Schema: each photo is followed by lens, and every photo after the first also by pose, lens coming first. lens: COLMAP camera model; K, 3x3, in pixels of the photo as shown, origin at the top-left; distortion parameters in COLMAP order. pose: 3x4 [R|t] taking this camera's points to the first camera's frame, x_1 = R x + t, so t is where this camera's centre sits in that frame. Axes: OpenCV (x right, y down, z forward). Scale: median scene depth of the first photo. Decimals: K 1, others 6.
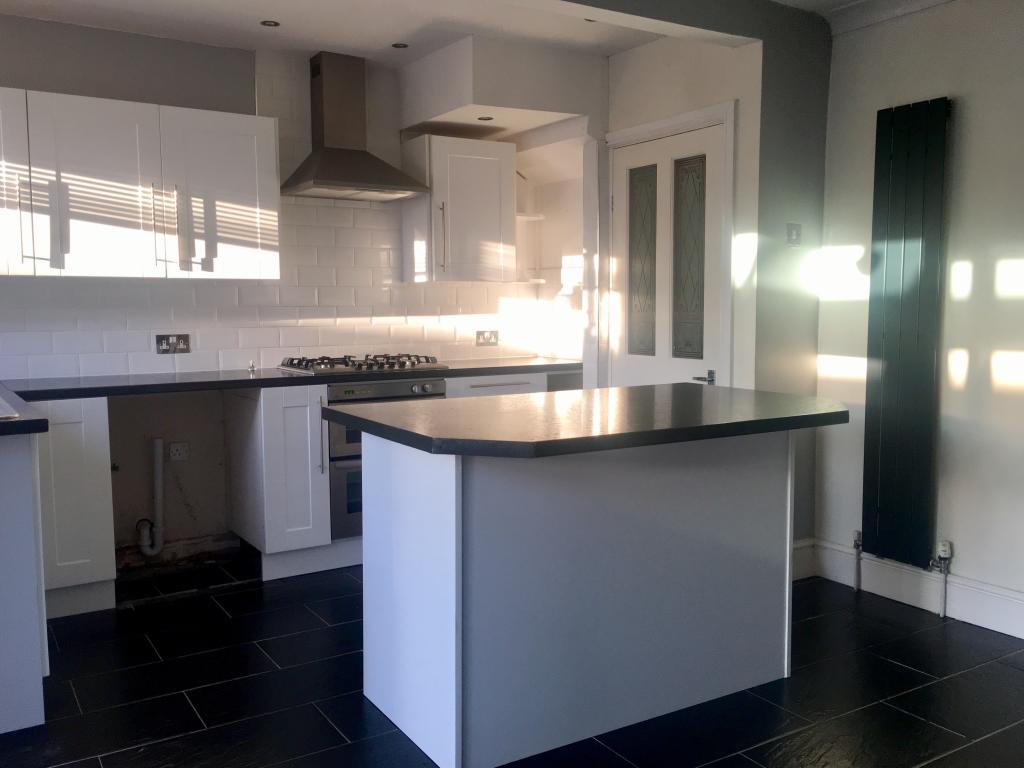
lens RADIAL K [[898.9, 0, 512.0], [0, 898.9, 384.0], [0, 0, 1]] dist [0.078926, -0.121656]
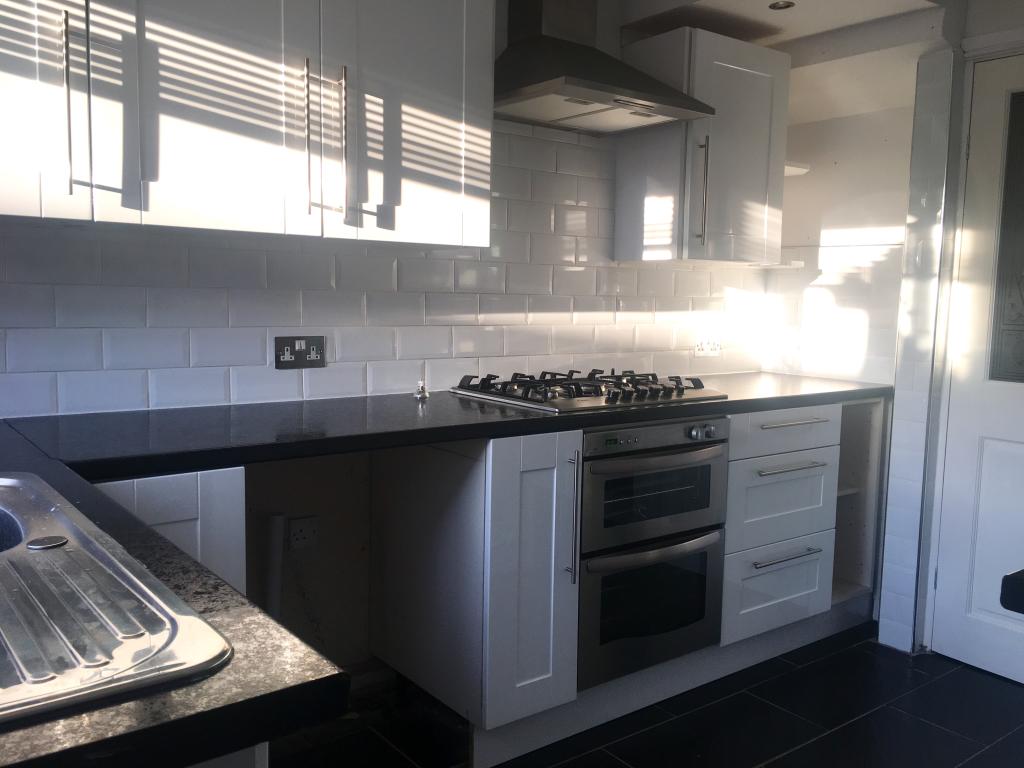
lens RADIAL K [[868.5, 0, 512.0], [0, 868.5, 384.0], [0, 0, 1]] dist [0.069274, -0.099595]
pose [[0.995947, 0.018282, 0.088068, -0.295314], [-0.019698, 0.999690, 0.015234, -0.036040], [-0.087762, -0.016907, 0.995998, 0.436329]]
